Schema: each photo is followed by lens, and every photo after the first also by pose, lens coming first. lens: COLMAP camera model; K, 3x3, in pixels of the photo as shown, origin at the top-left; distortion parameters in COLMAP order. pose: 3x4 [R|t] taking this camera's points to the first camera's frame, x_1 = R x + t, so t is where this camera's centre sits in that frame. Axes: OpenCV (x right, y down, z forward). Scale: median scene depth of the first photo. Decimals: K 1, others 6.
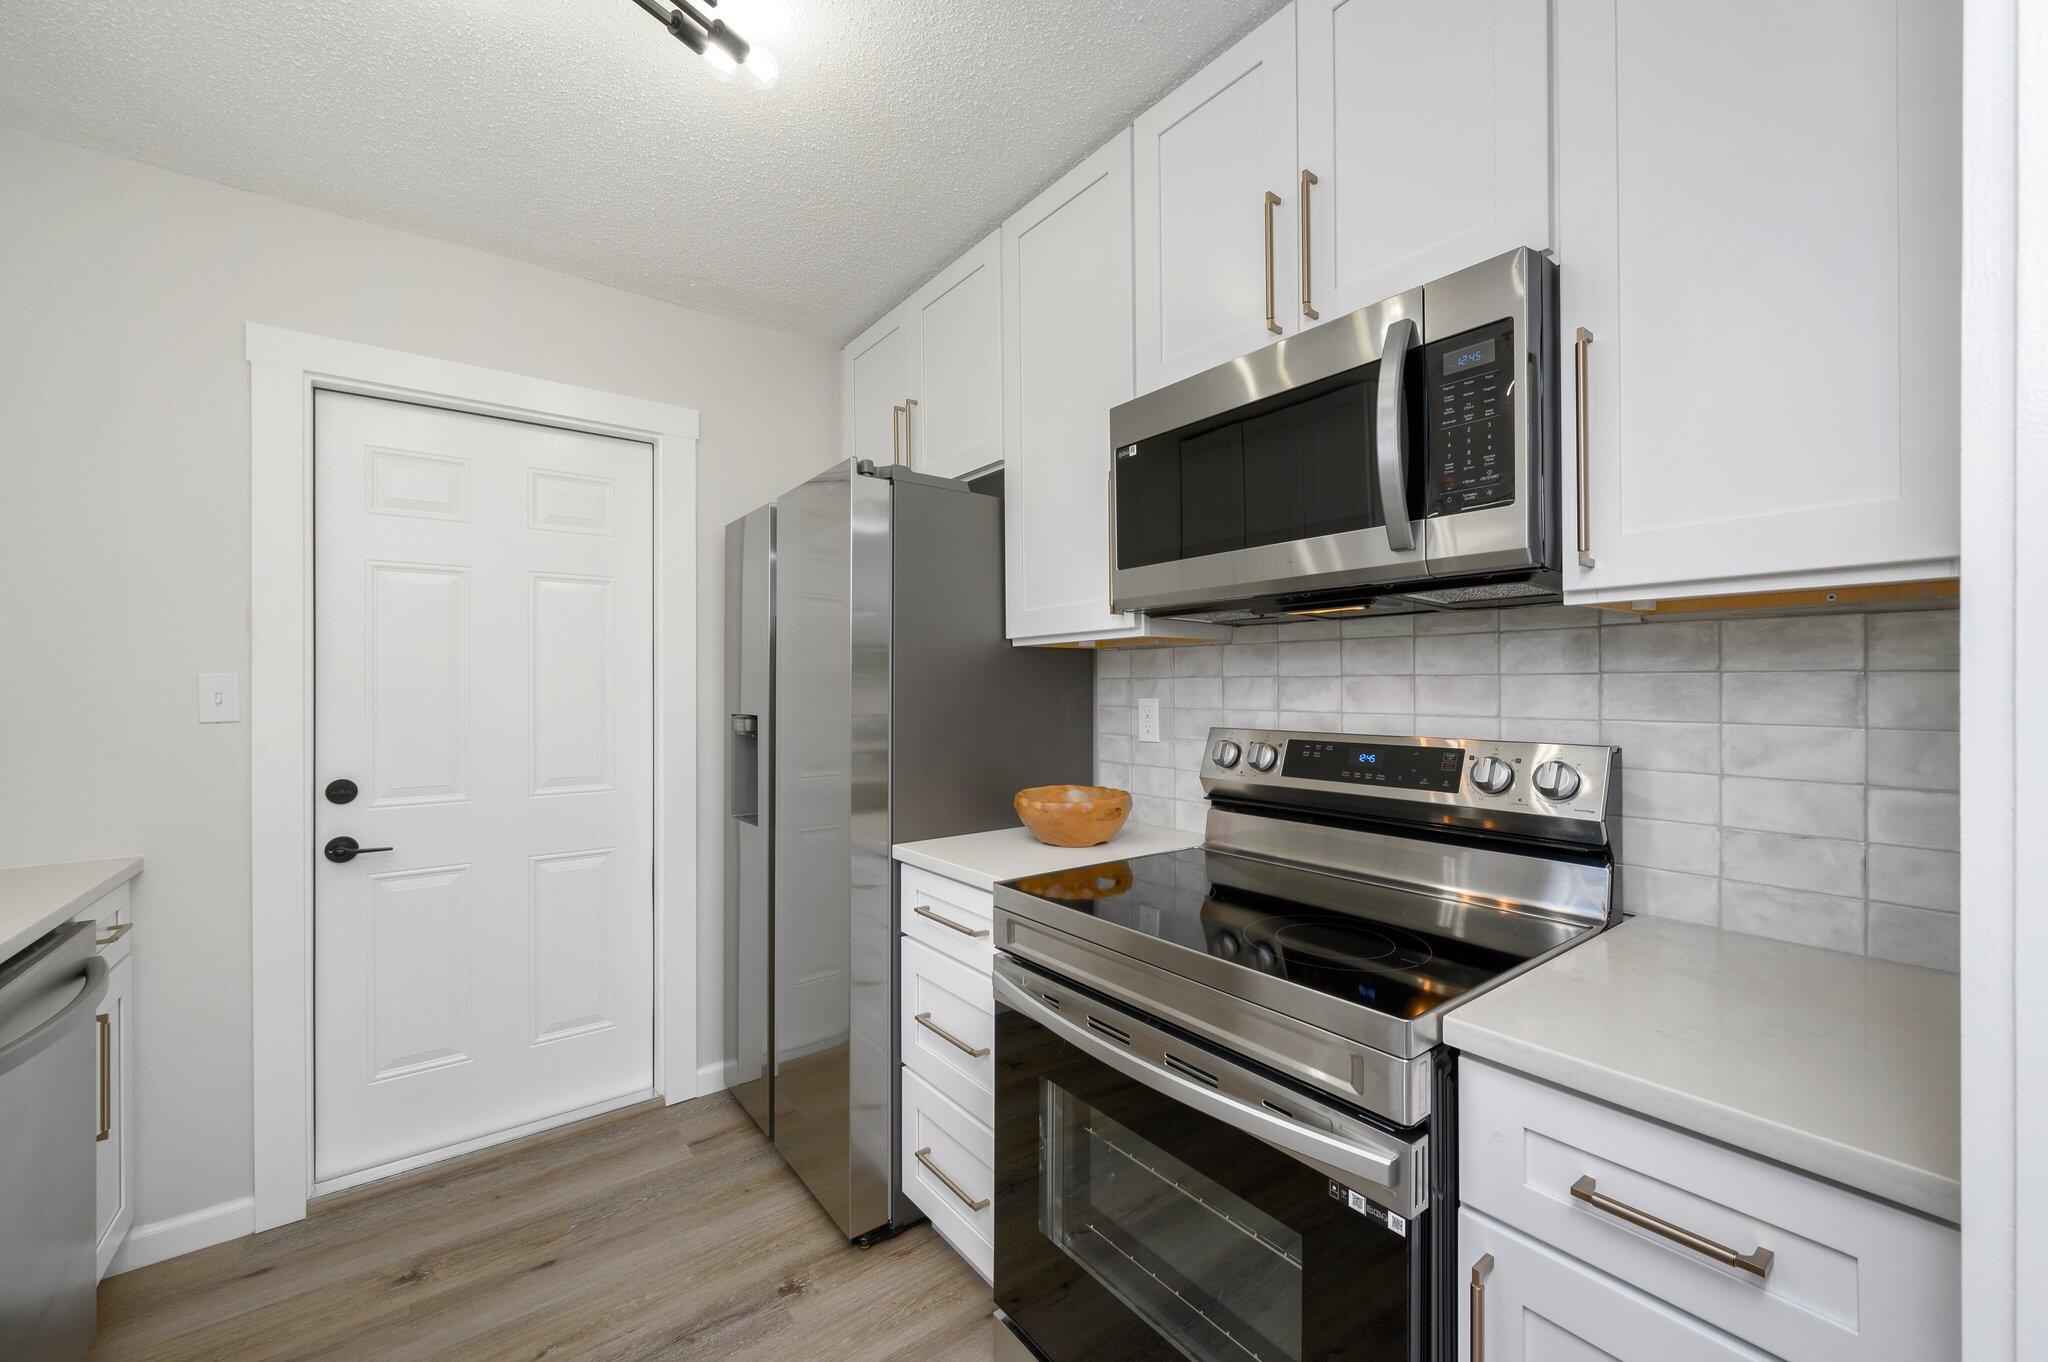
lens RADIAL K [[804.2, 0, 1027.7], [0, 804.2, 688.4], [0, 0, 1]] dist [-0.001841, -0.000019]
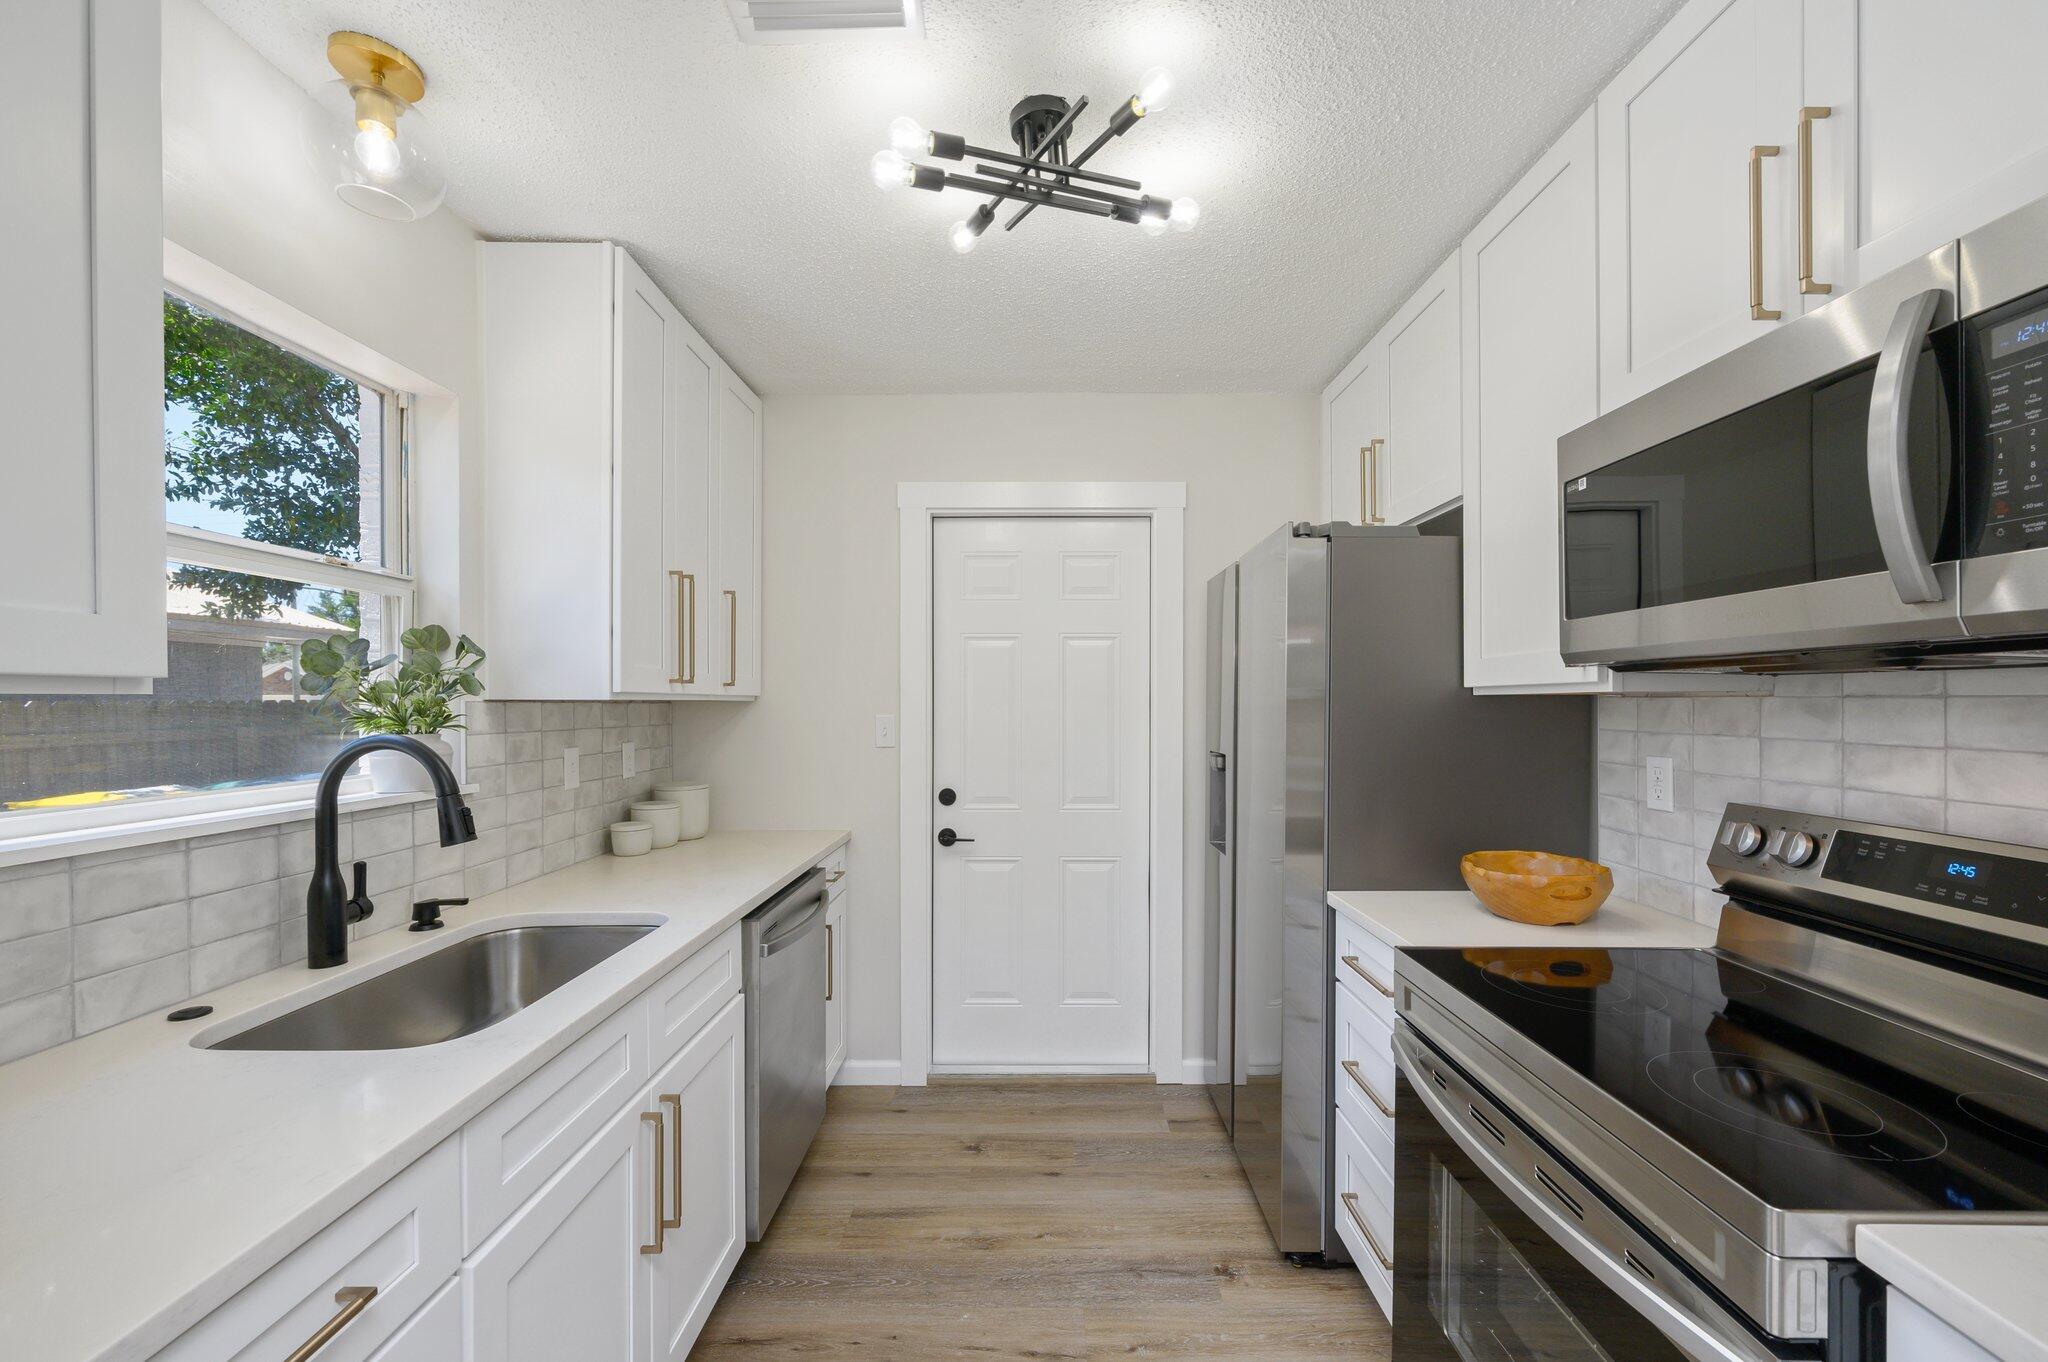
lens RADIAL K [[804.2, 0, 1025.0], [0, 804.2, 713.6], [0, 0, 1]] dist [-0.001841, -0.000019]
pose [[0.789740, 0.011058, -0.613342, 0.157061], [-0.004920, 0.999920, 0.011693, -0.043754], [0.613422, -0.006217, 0.789731, -0.052616]]
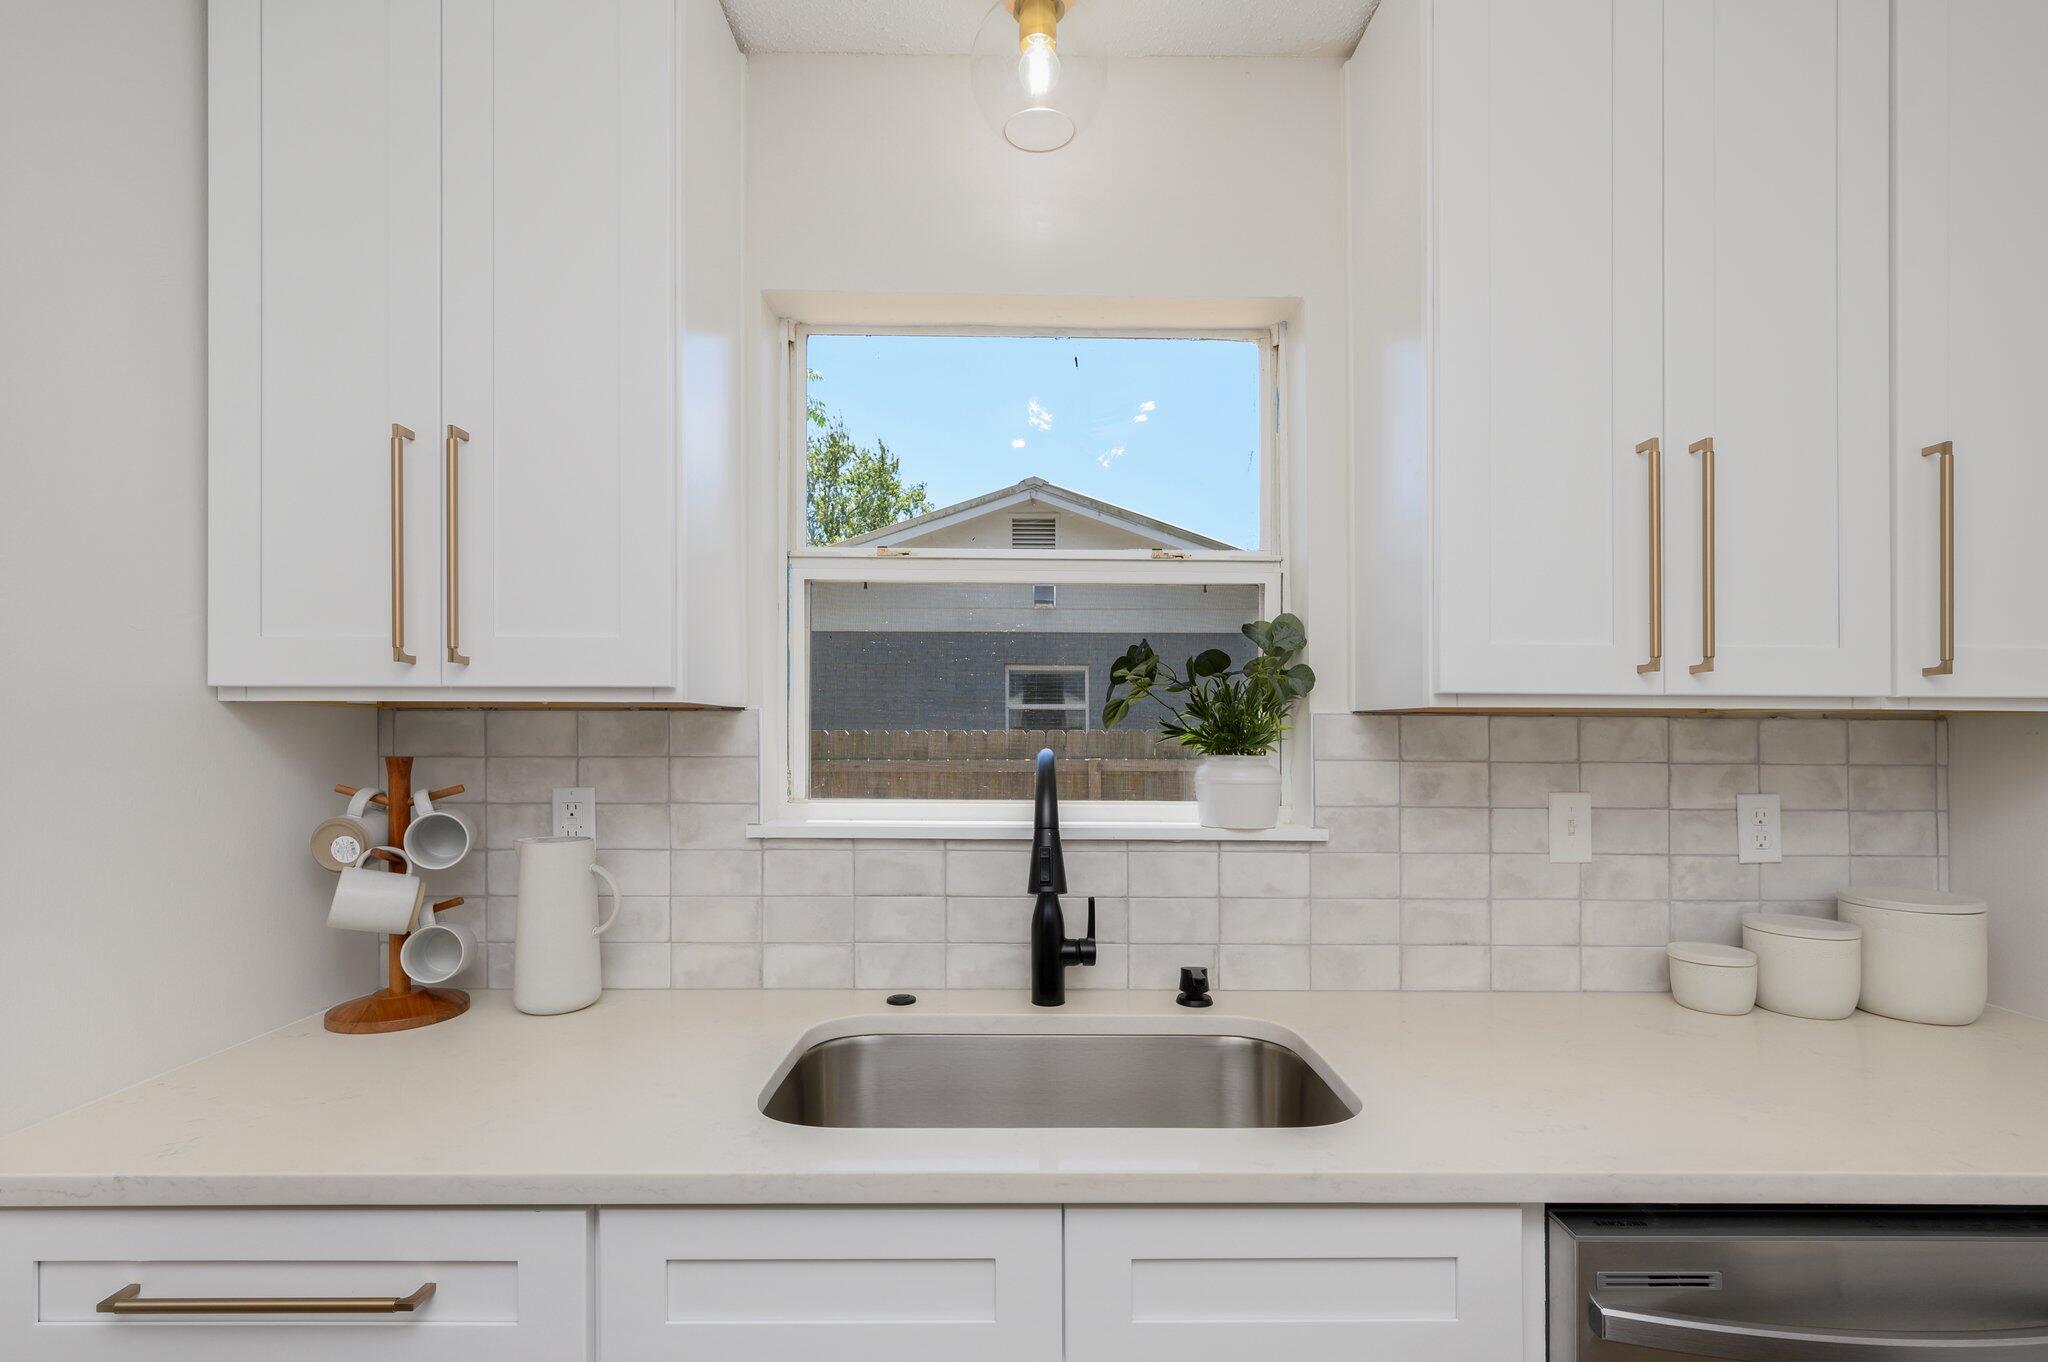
lens RADIAL K [[941.2, 0, 1028.3], [0, 941.2, 725.4], [0, 0, 1]] dist [0.002917, -0.000143]
pose [[-0.594739, -0.003990, -0.803909, -0.185913], [-0.008542, 0.999963, 0.001357, -0.031721], [0.803873, 0.007675, -0.594751, 0.641041]]
